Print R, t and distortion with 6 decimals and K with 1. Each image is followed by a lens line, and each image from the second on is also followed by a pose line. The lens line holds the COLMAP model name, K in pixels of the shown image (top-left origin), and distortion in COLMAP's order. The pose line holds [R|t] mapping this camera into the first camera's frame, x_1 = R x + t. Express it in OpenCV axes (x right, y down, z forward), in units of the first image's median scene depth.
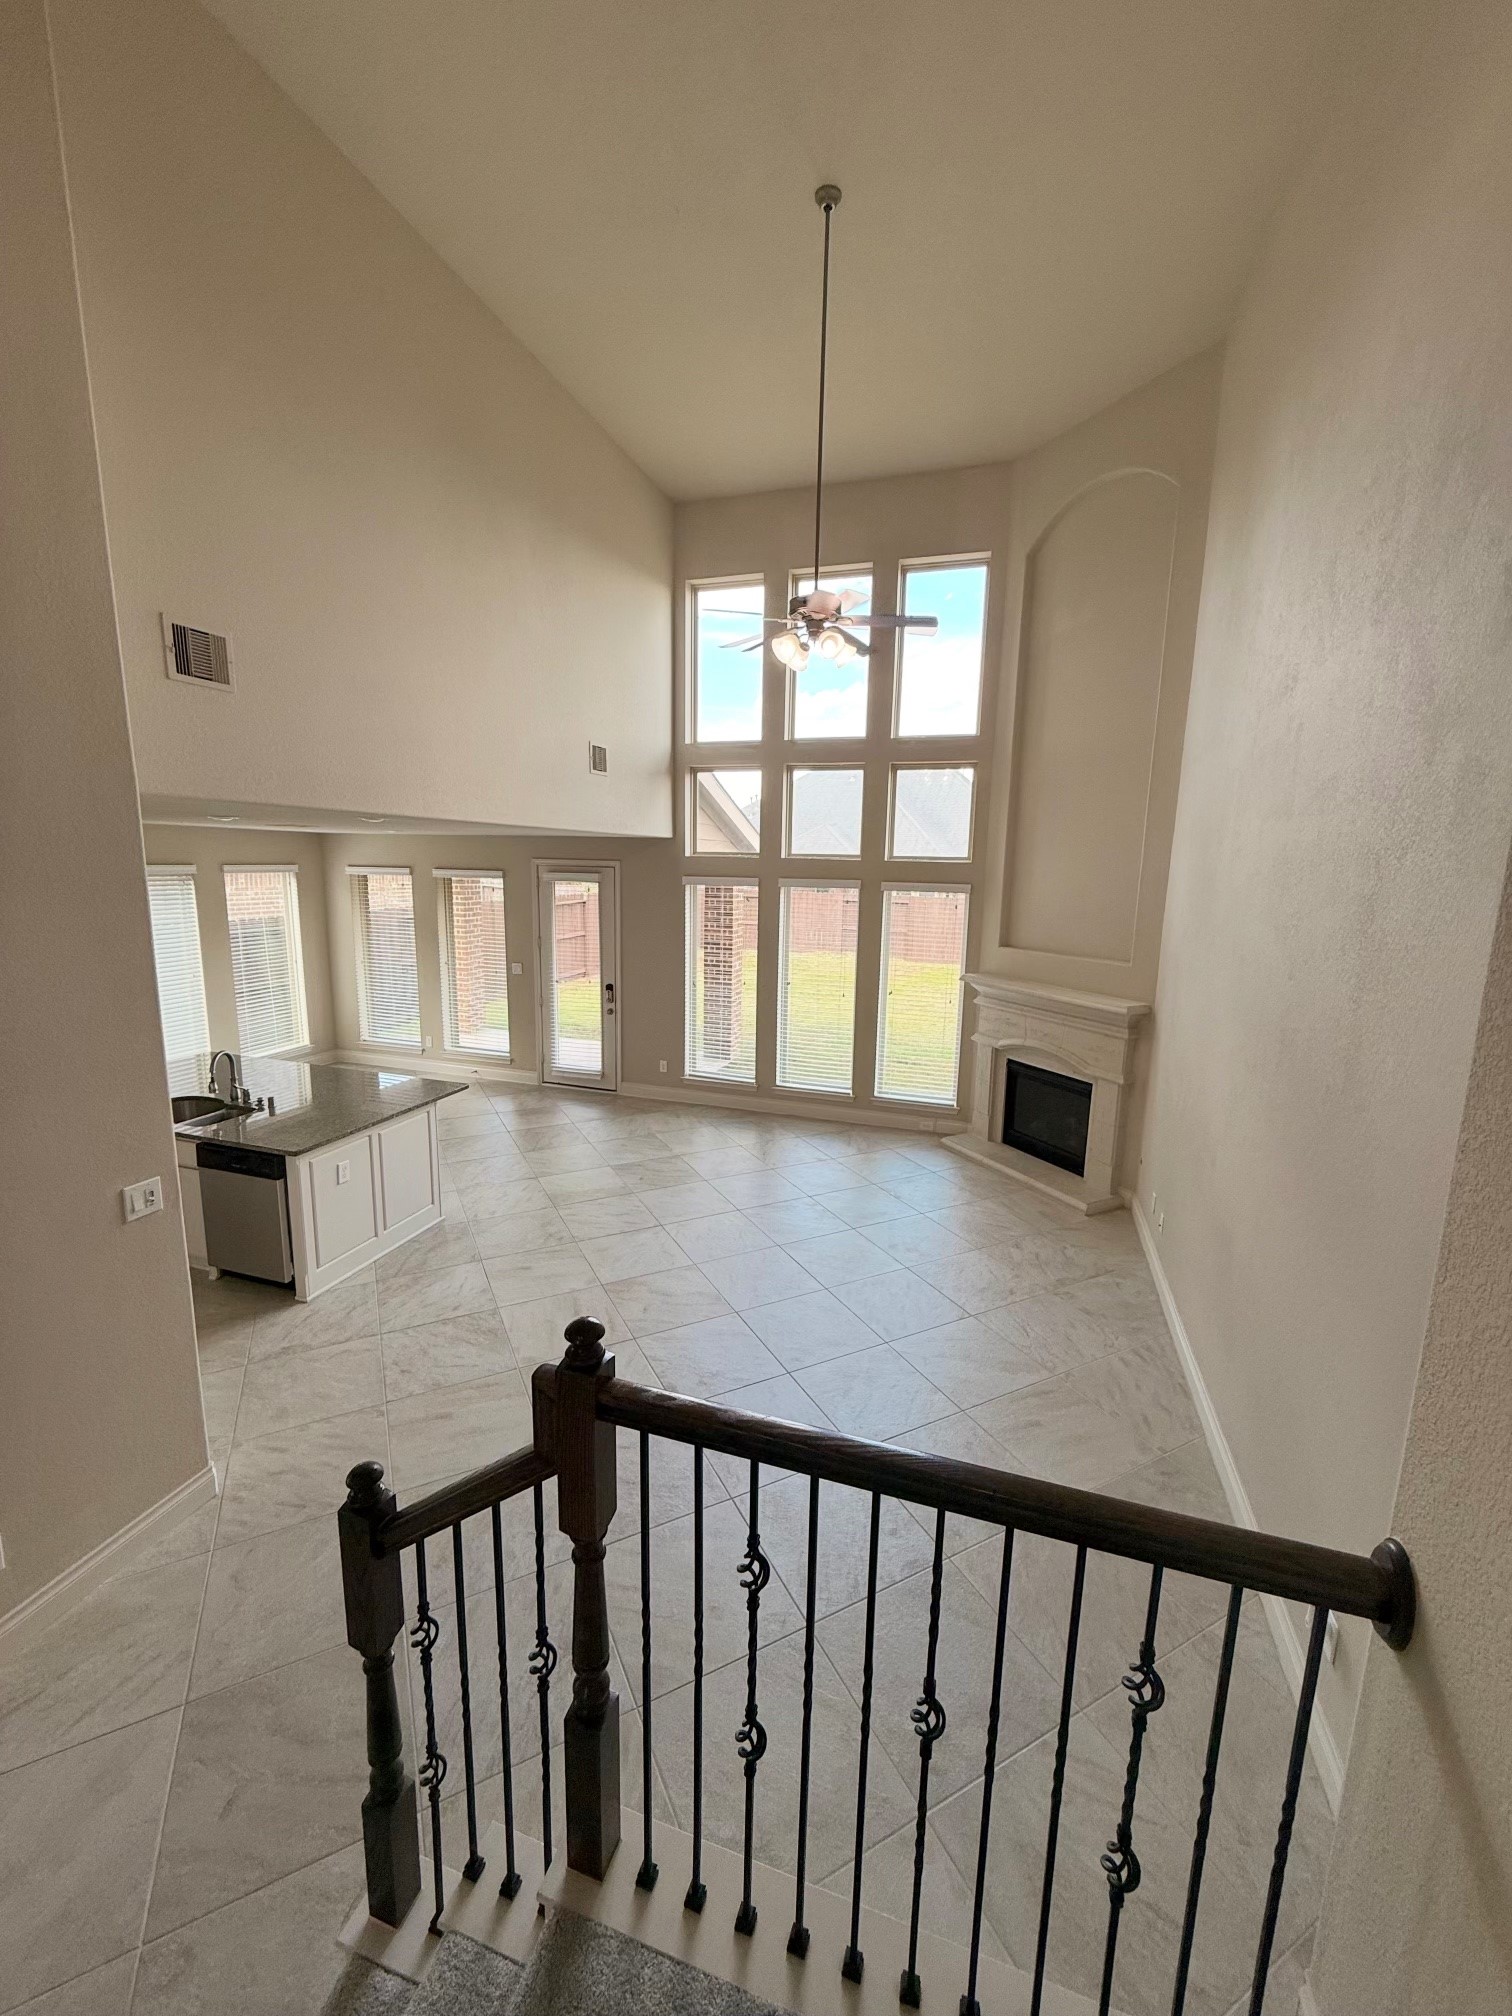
lens RADIAL K [[803.4, 0, 756.0], [0, 803.4, 1008.0], [0, 0, 1]] dist [0.001222, 0.000089]
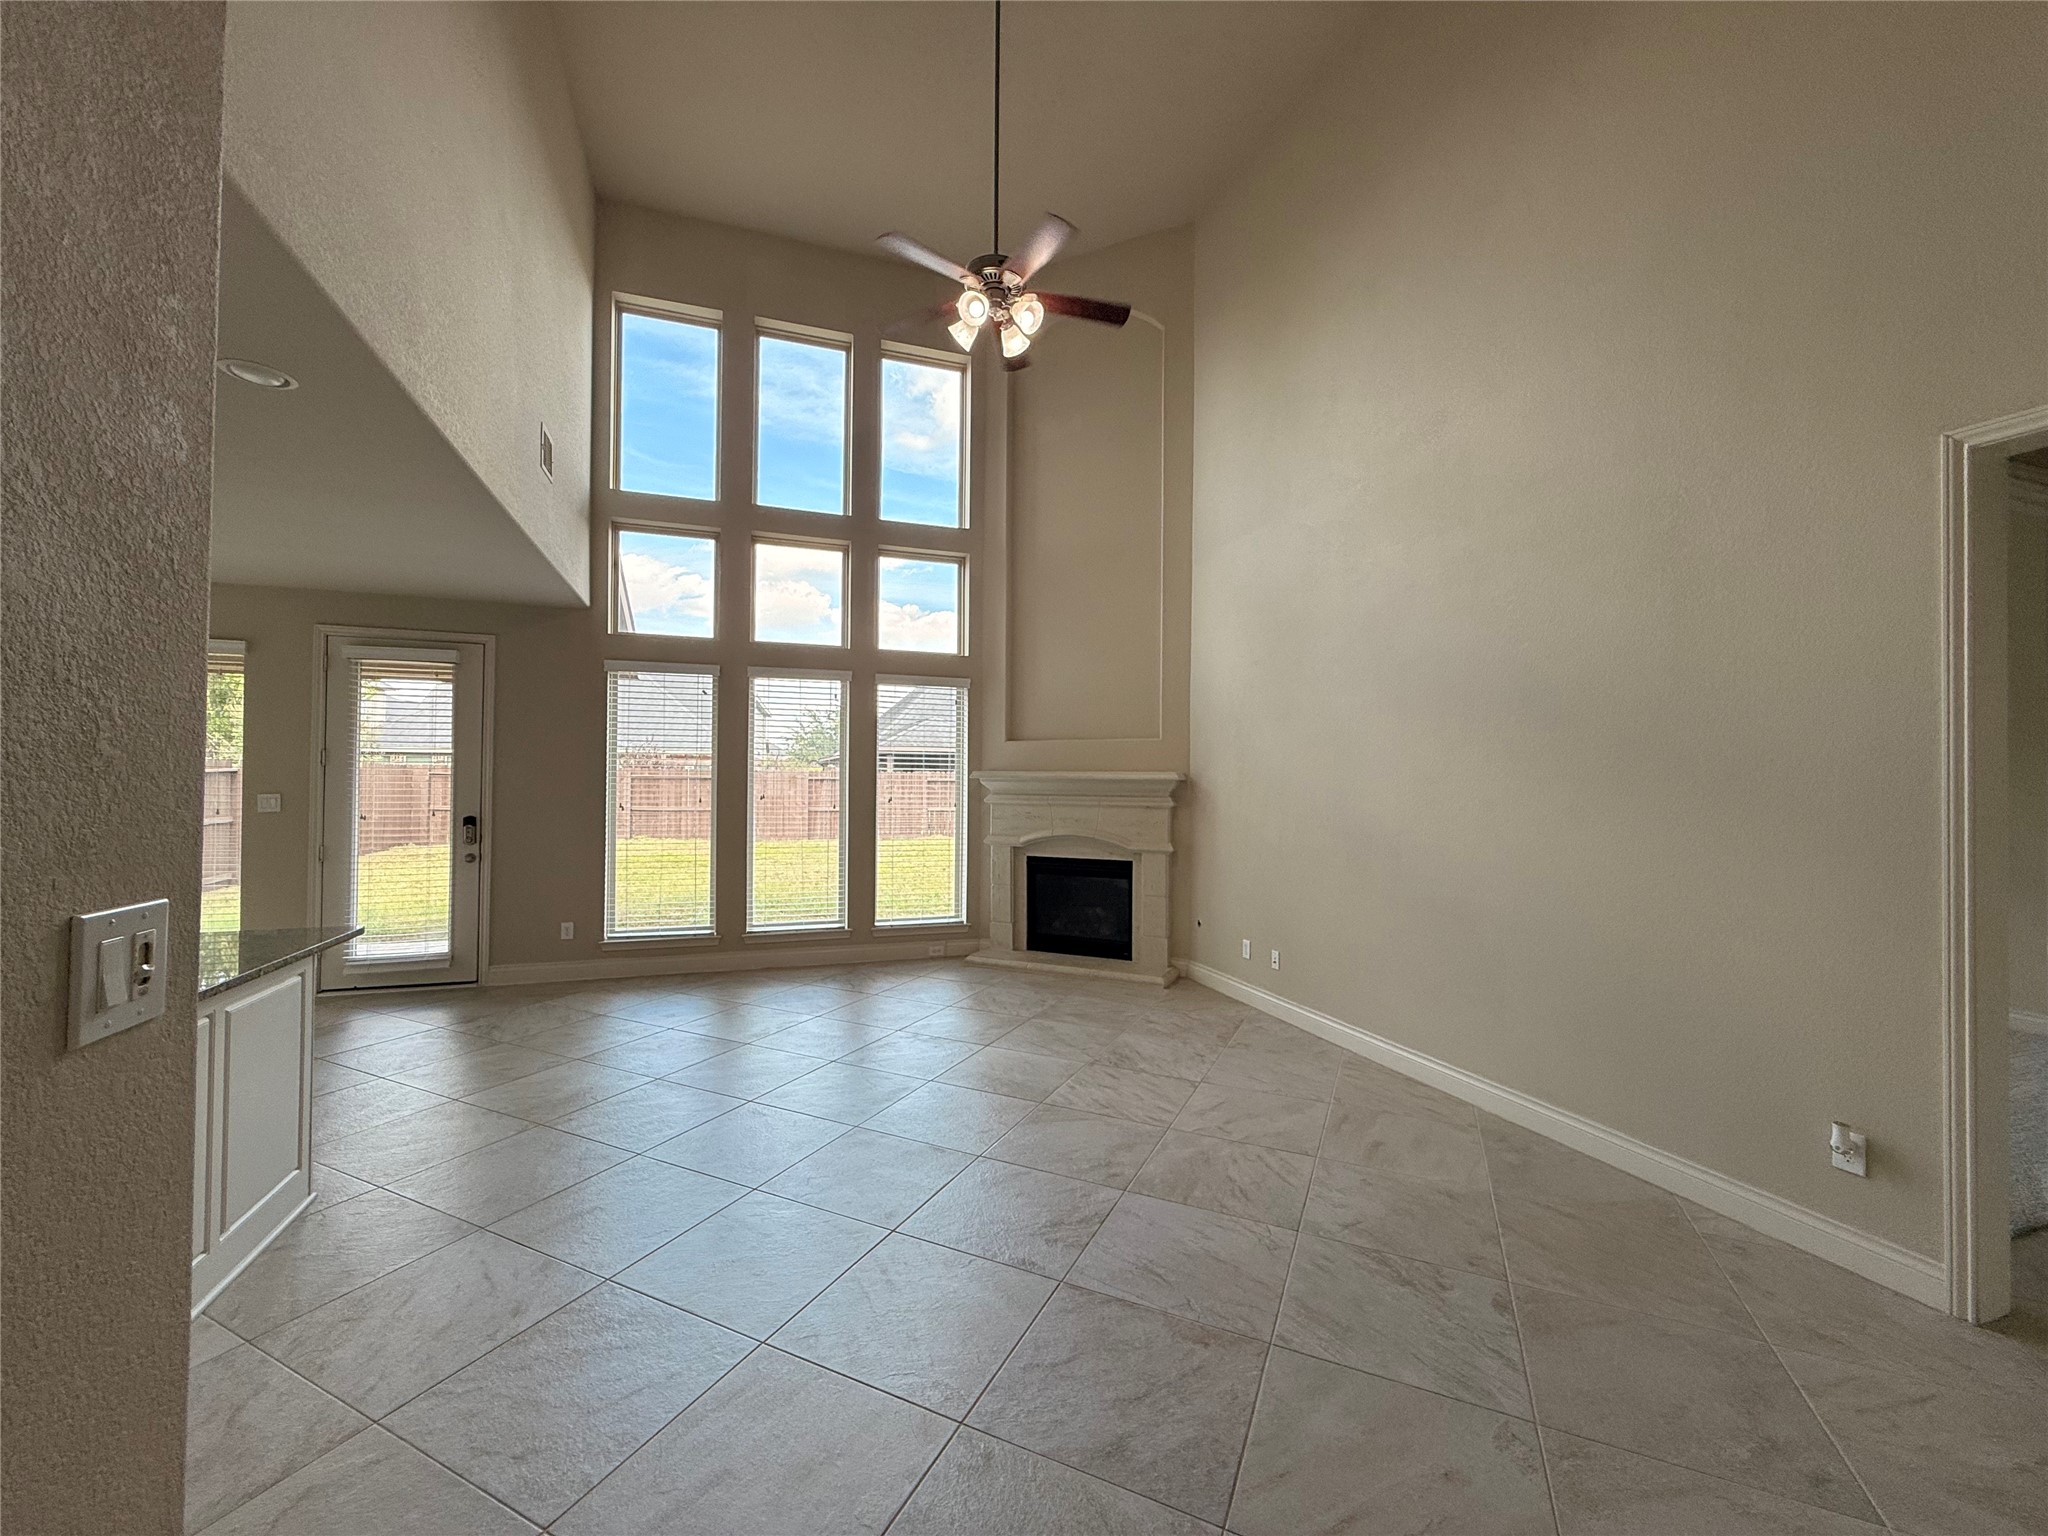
lens RADIAL K [[812.8, 0, 1024.0], [0, 812.8, 768.0], [0, 0, 1]] dist [0.000107, 0.000391]
pose [[0.801137, -0.008153, 0.598426, -0.257157], [0.114560, 0.983507, -0.139967, 0.092279], [-0.587415, 0.180688, 0.788857, 0.223853]]
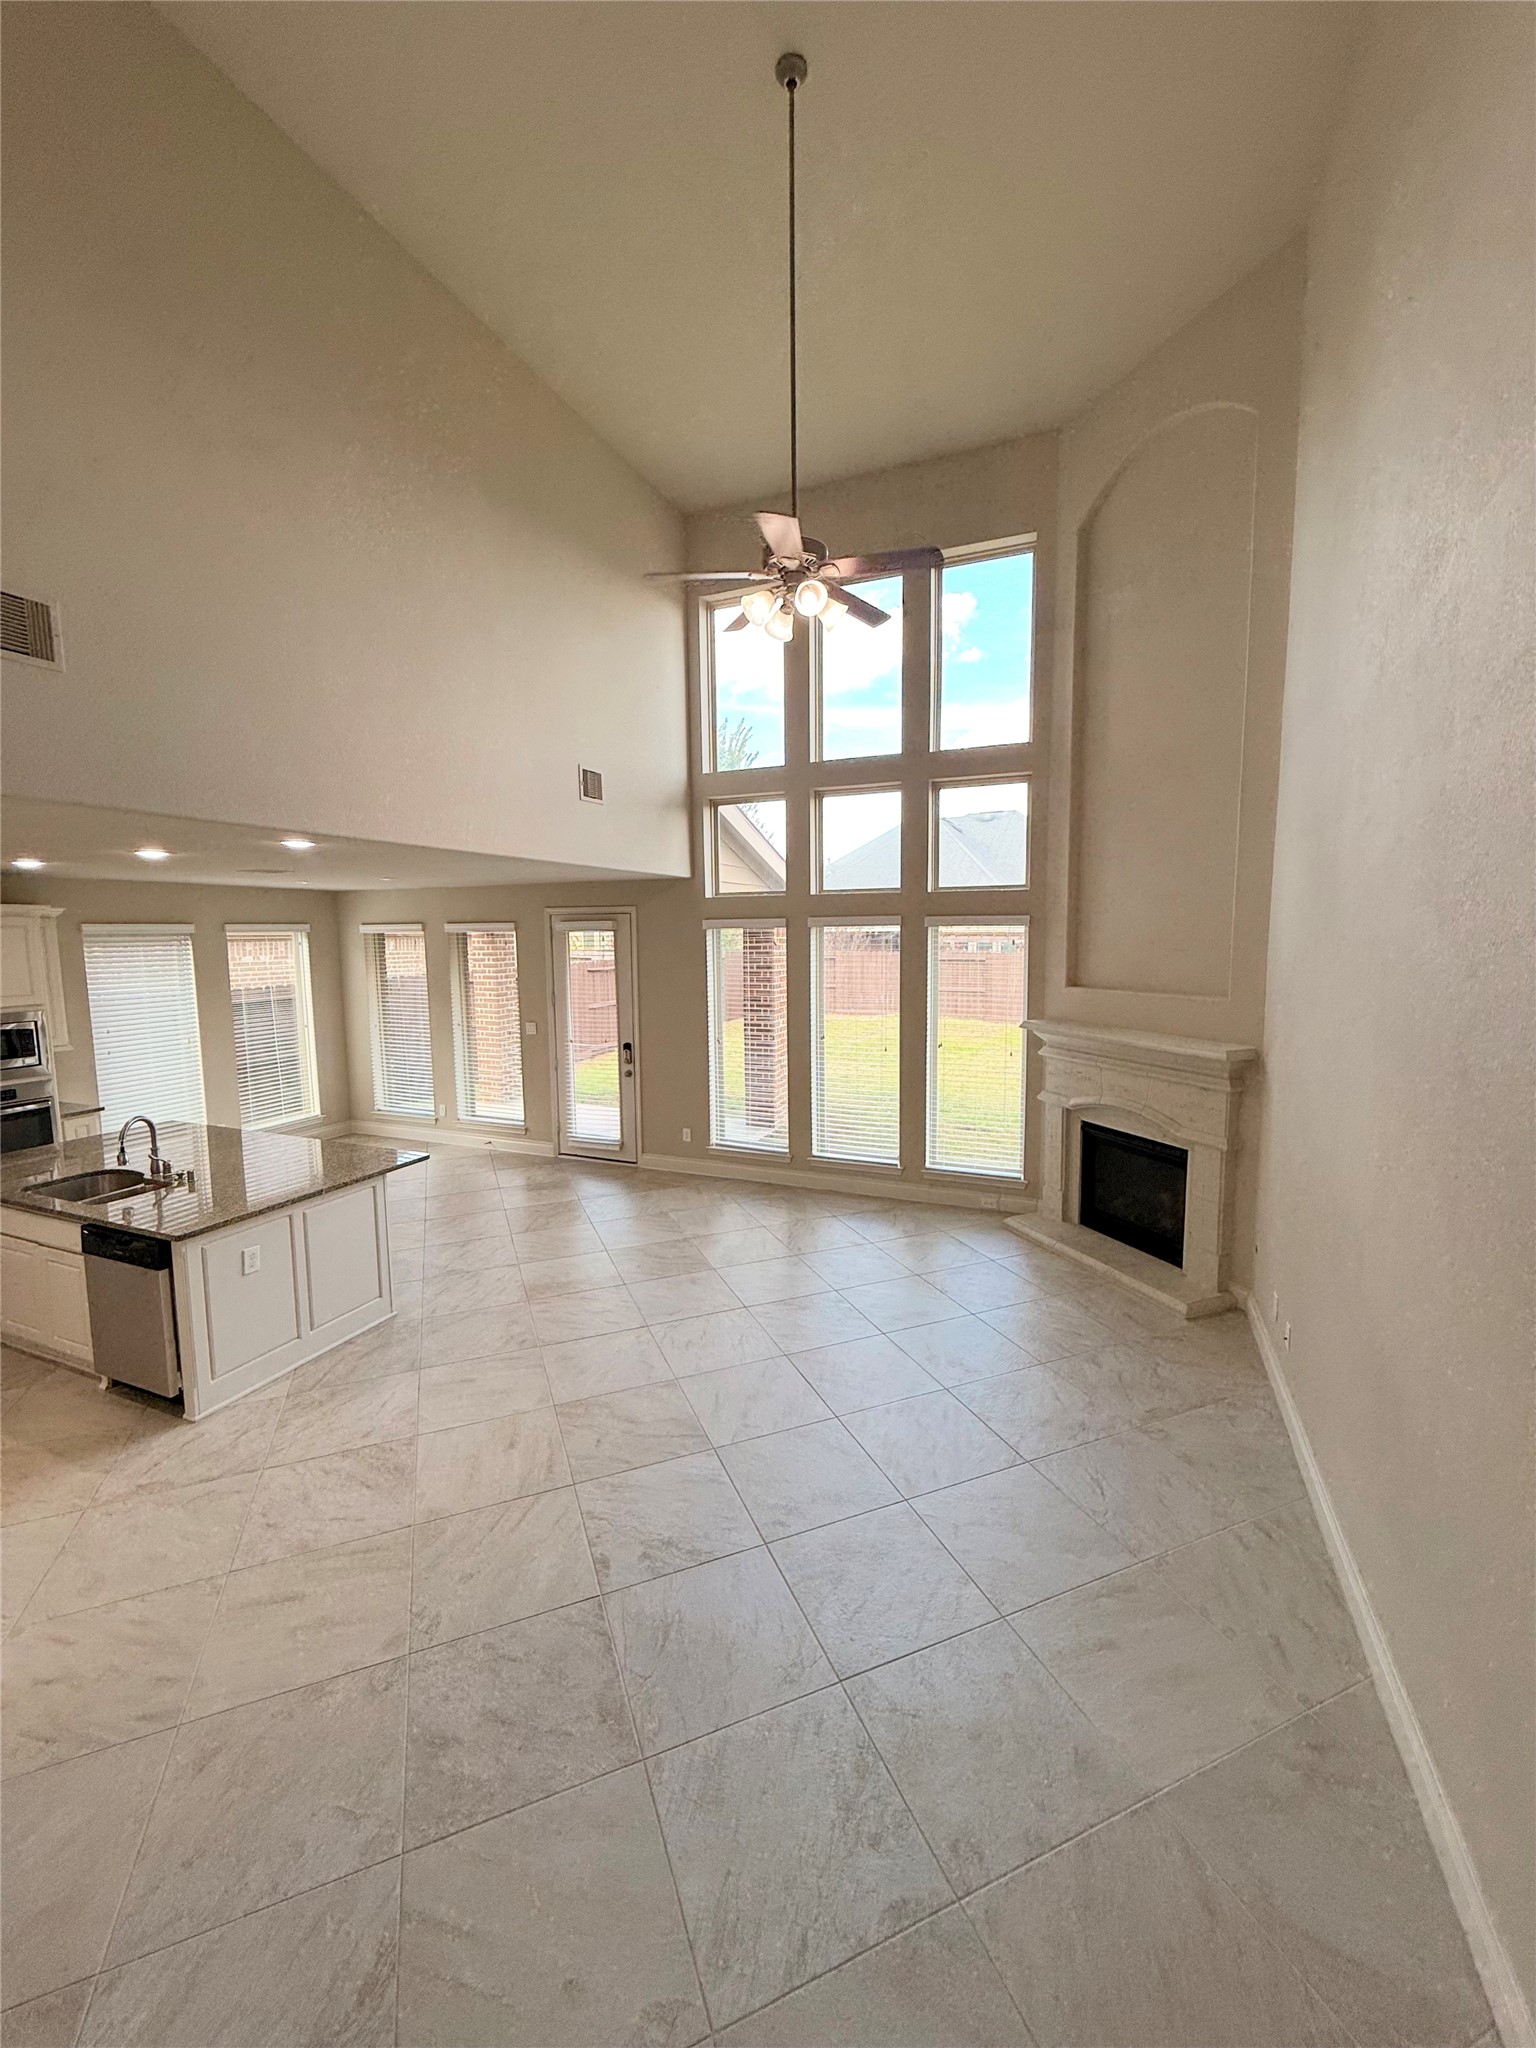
lens RADIAL K [[814.4, 0, 771.2], [0, 814.4, 1022.9], [0, 0, 1]] dist [0.000221, 0.000333]
pose [[0.995945, -0.019828, -0.087755, 0.068671], [0.013579, 0.997366, -0.071245, 0.017630], [0.088937, 0.069764, 0.993591, 0.128320]]
